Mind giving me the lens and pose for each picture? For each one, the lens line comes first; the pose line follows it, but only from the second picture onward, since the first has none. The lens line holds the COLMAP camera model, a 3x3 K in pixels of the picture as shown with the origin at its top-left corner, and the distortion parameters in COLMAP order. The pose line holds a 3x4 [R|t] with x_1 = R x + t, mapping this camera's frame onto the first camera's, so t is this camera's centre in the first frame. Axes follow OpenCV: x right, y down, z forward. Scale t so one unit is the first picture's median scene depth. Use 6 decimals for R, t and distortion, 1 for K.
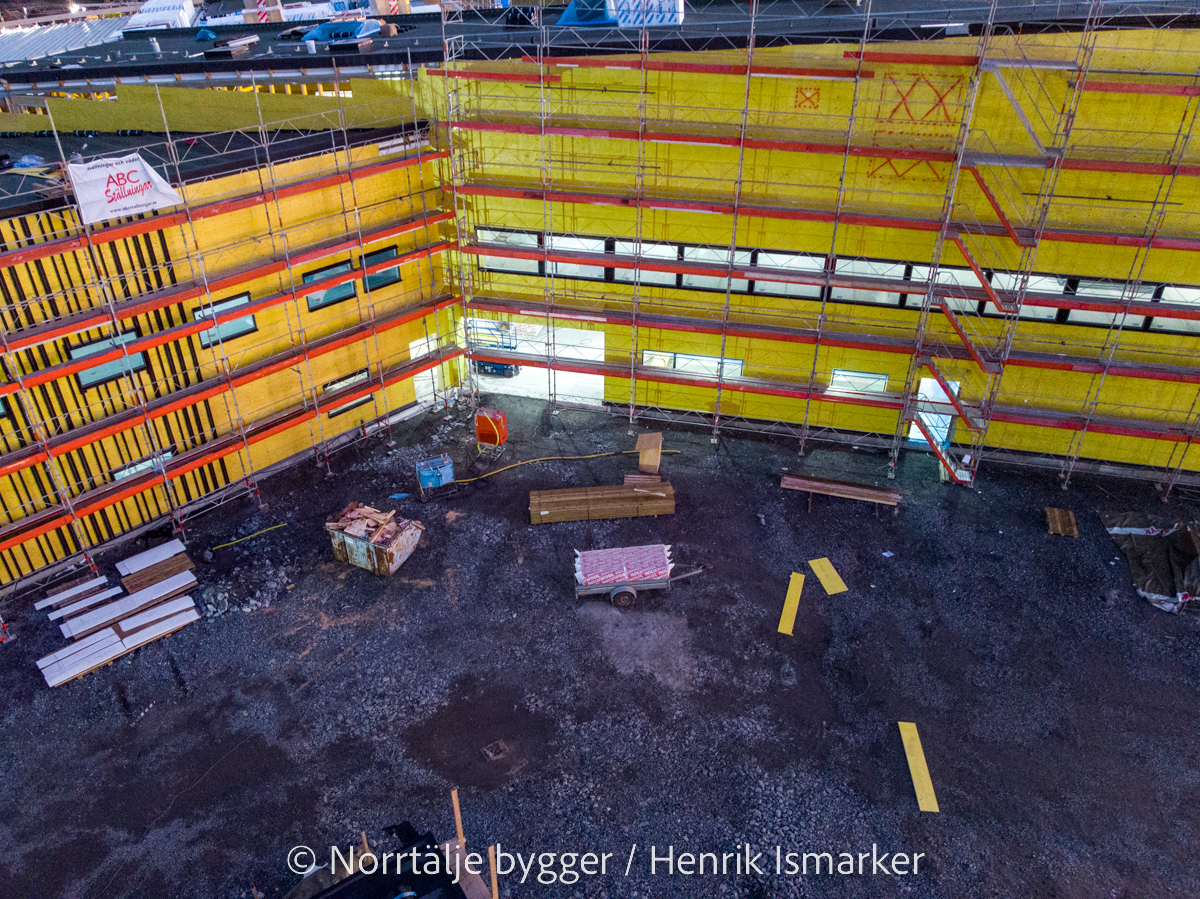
lens RADIAL K [[877.6, 0, 596.5], [0, 877.6, 450.4], [0, 0, 1]] dist [-0.004964, 0.006042]
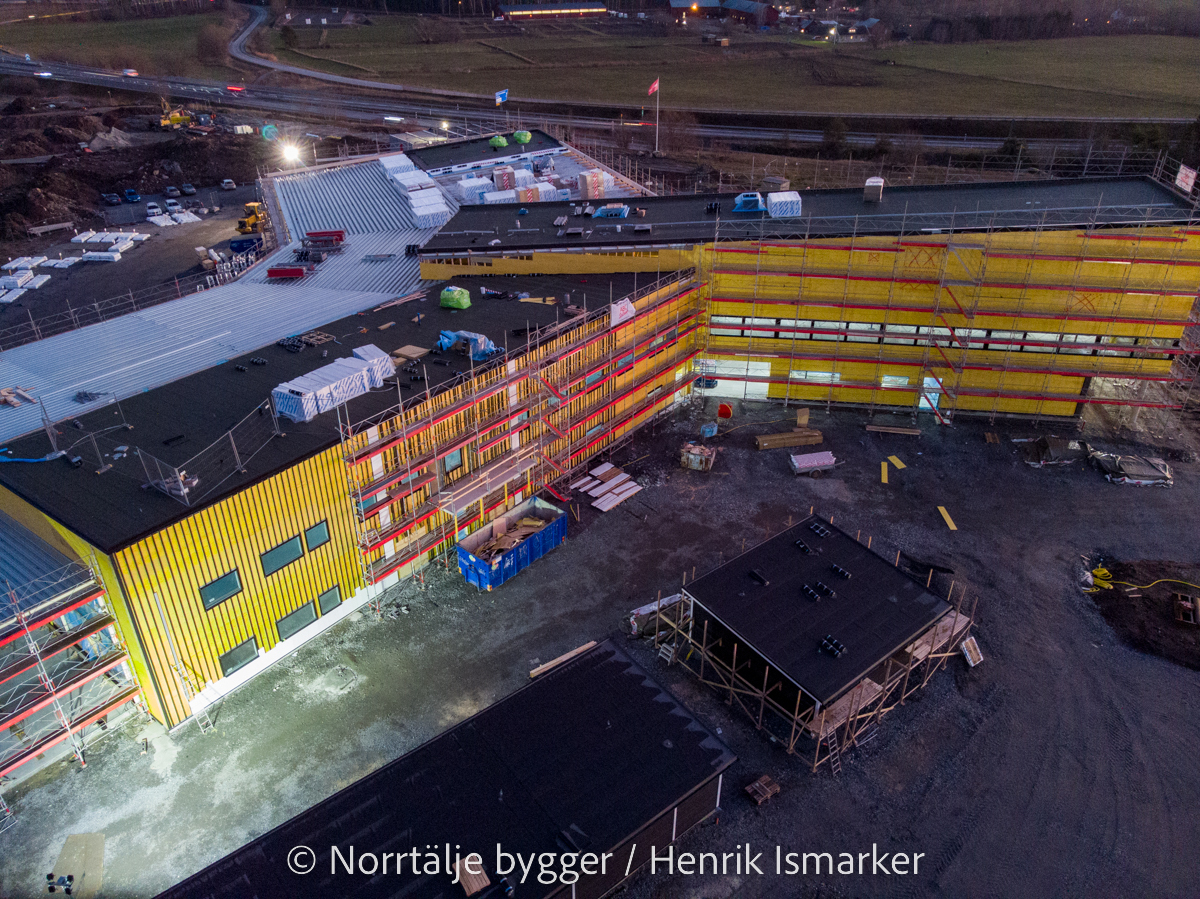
lens RADIAL K [[877.6, 0, 597.7], [0, 877.6, 451.0], [0, 0, 1]] dist [-0.004964, 0.006042]
pose [[0.995864, -0.047416, 0.077498, -0.650533], [0.051144, 0.997592, -0.046847, 0.169271], [-0.075090, 0.050616, 0.995891, -1.157810]]
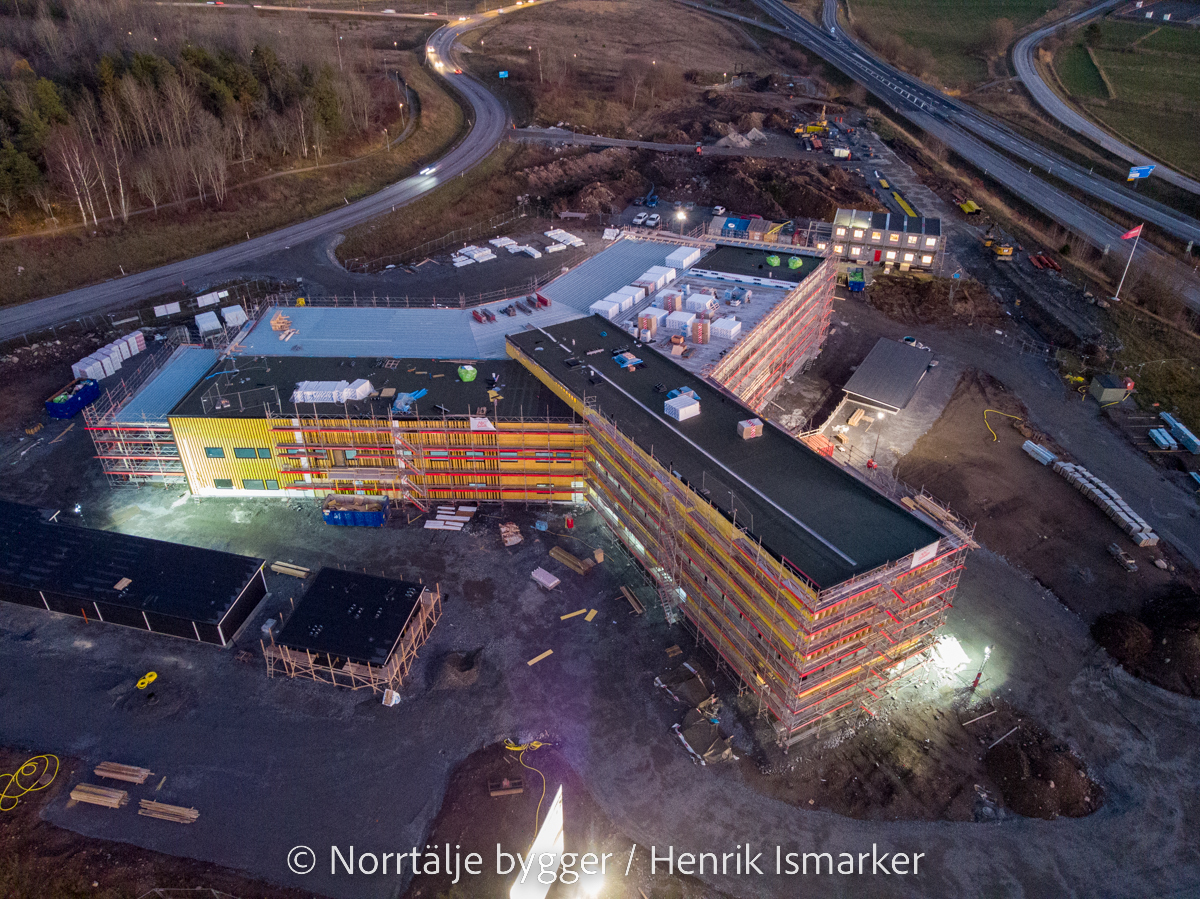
lens RADIAL K [[877.6, 0, 602.6], [0, 877.6, 454.5], [0, 0, 1]] dist [-0.004964, 0.006042]
pose [[0.671741, 0.422005, -0.608832, 1.787739], [-0.409384, 0.896446, 0.169677, -0.837701], [0.617389, 0.135267, 0.774941, -1.329862]]
